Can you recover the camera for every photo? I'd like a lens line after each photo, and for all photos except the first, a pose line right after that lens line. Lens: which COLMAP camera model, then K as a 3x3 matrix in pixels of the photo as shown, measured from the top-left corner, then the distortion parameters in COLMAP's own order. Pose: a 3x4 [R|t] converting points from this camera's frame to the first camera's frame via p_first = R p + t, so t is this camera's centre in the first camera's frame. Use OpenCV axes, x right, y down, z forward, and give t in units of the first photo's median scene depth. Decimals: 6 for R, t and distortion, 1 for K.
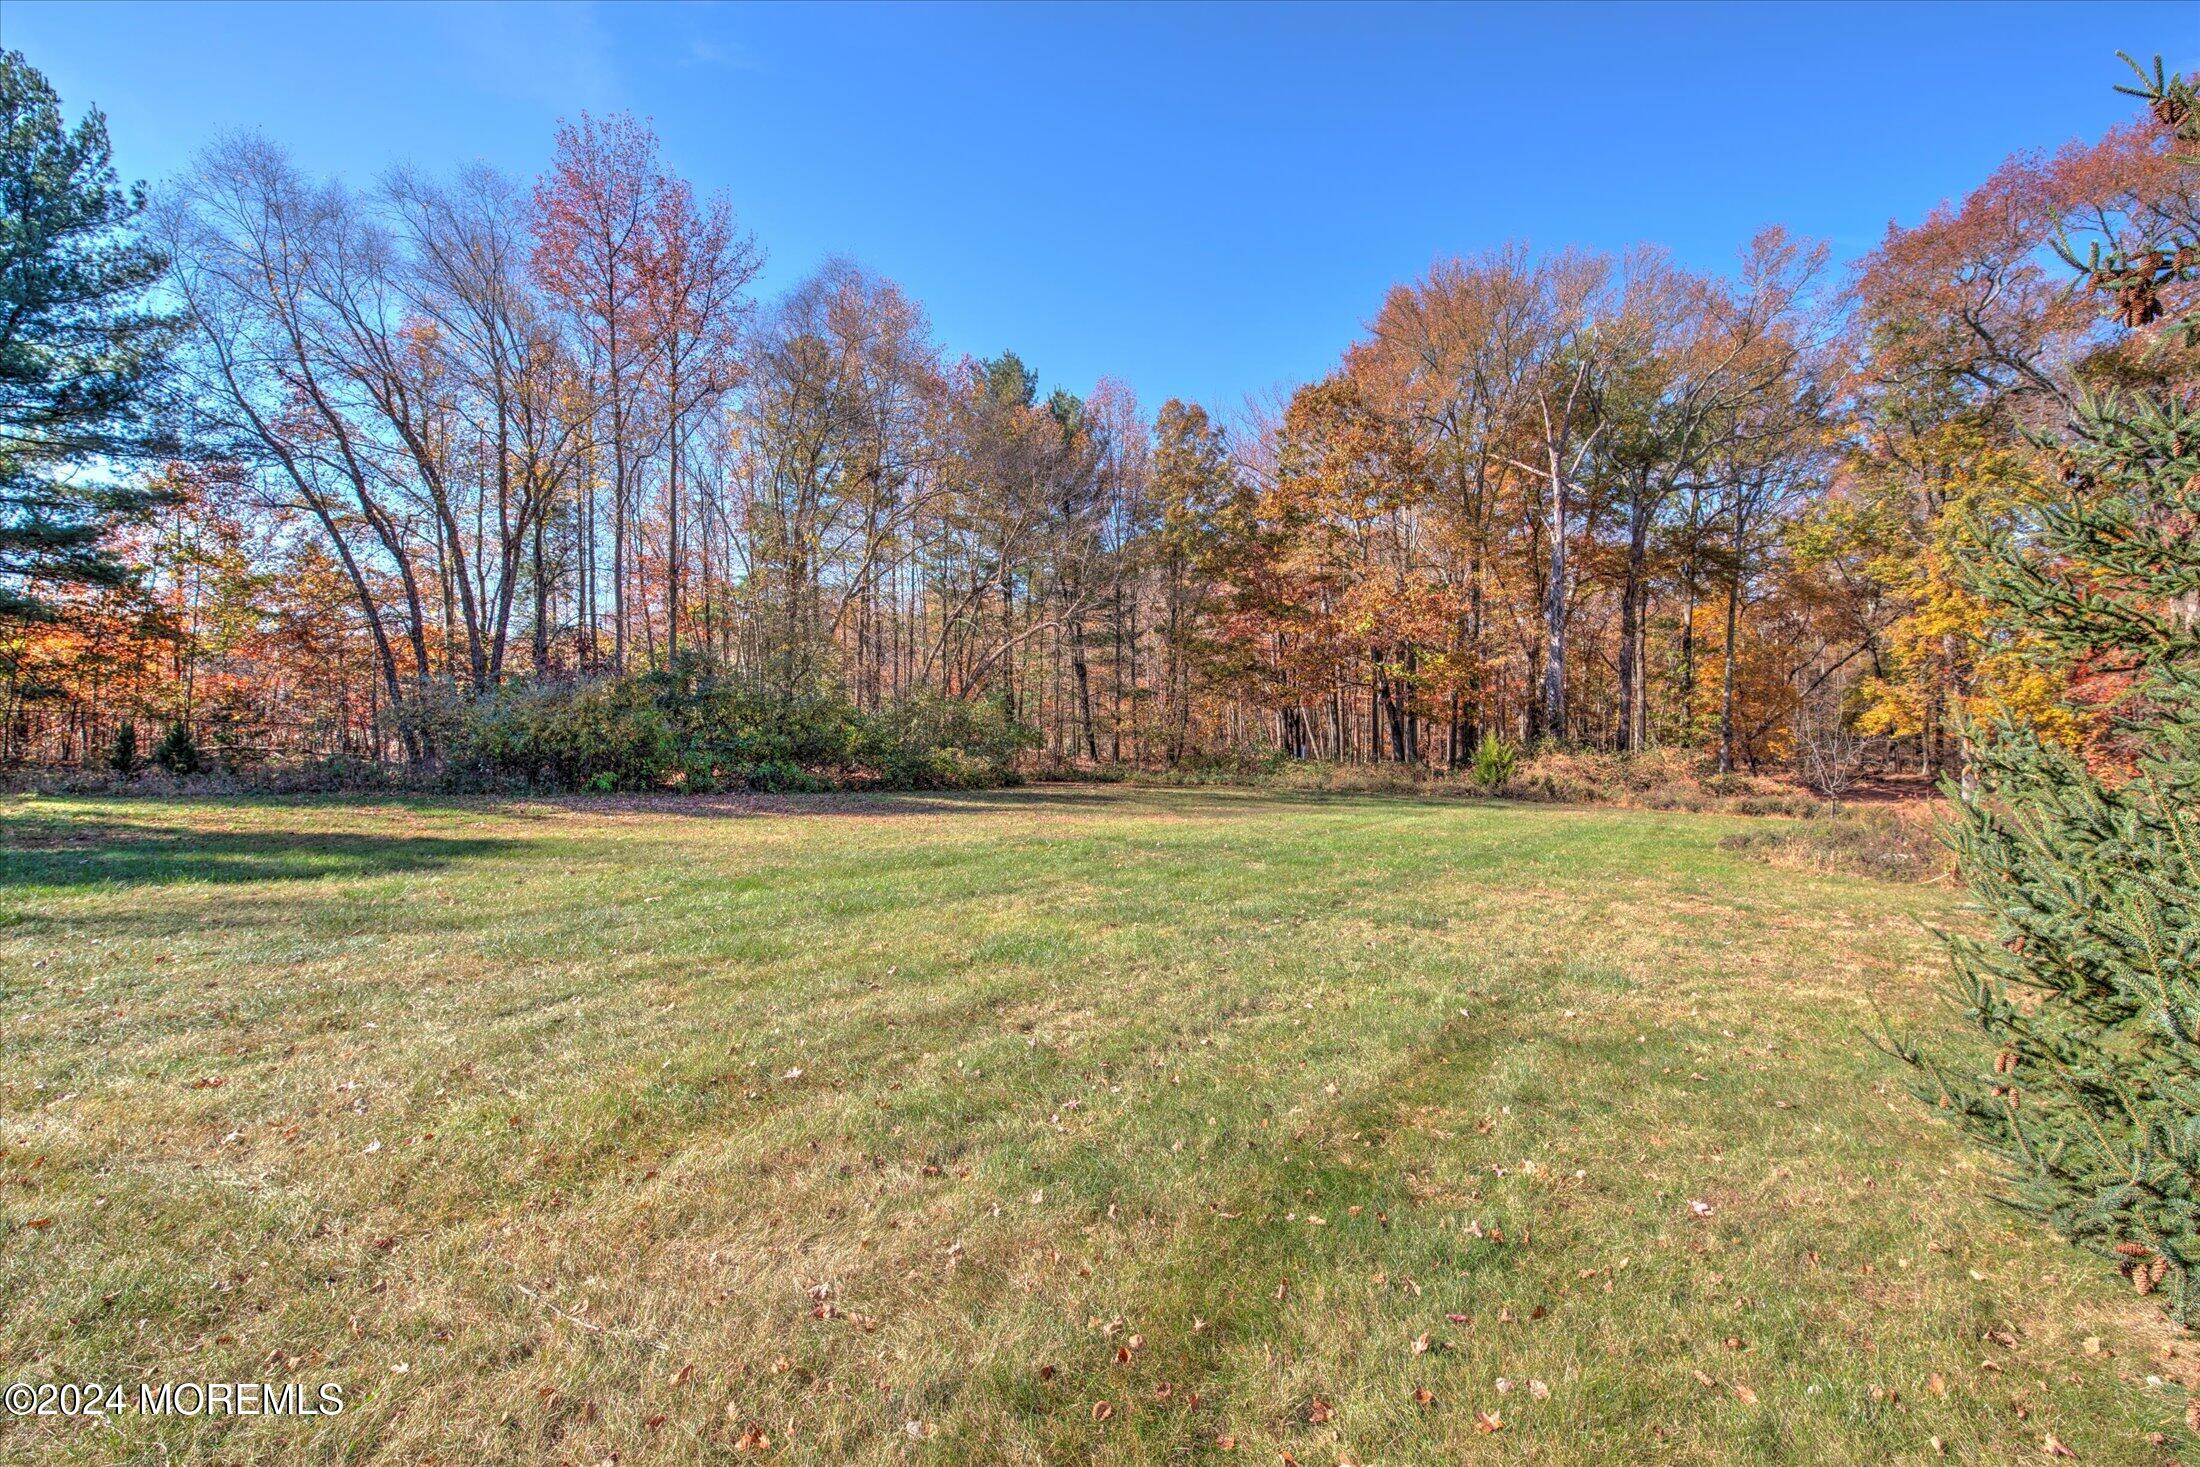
lens RADIAL K [[953.2, 0, 1107.8], [0, 953.2, 724.6], [0, 0, 1]] dist [0.001161, -0.000078]
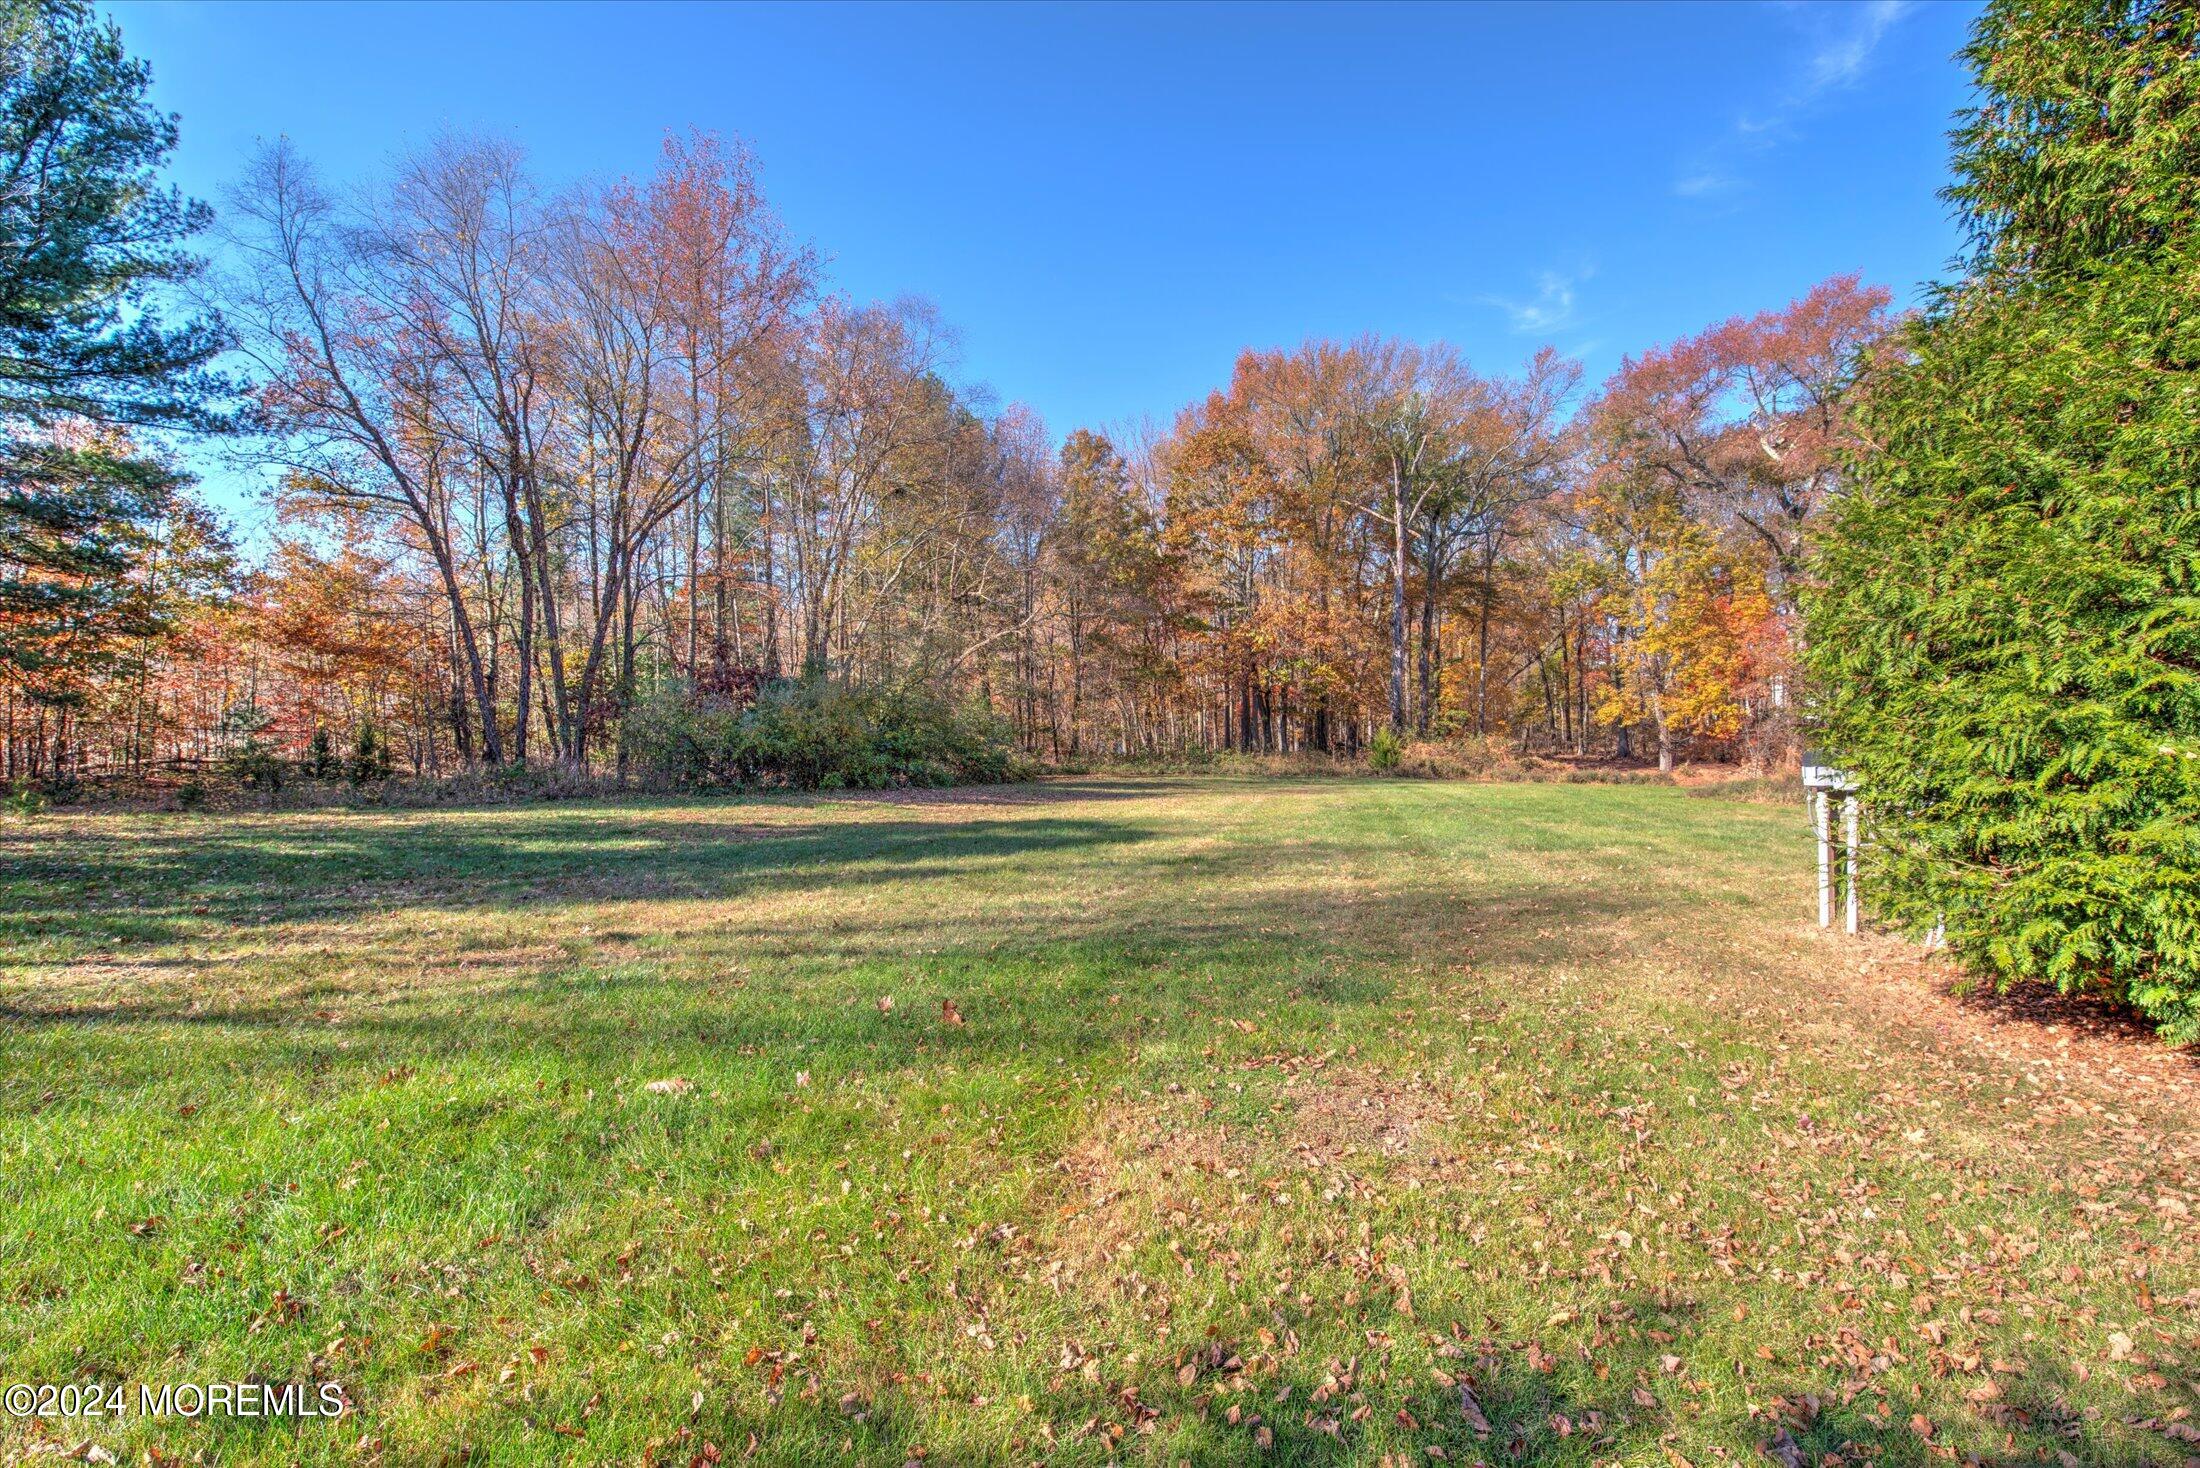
lens RADIAL K [[953.2, 0, 1107.8], [0, 953.2, 725.1], [0, 0, 1]] dist [0.001161, -0.000078]
pose [[0.944806, -0.012149, 0.327404, -0.327107], [0.011320, 0.999926, 0.004438, -0.002946], [-0.327434, -0.000487, 0.944874, -0.069385]]
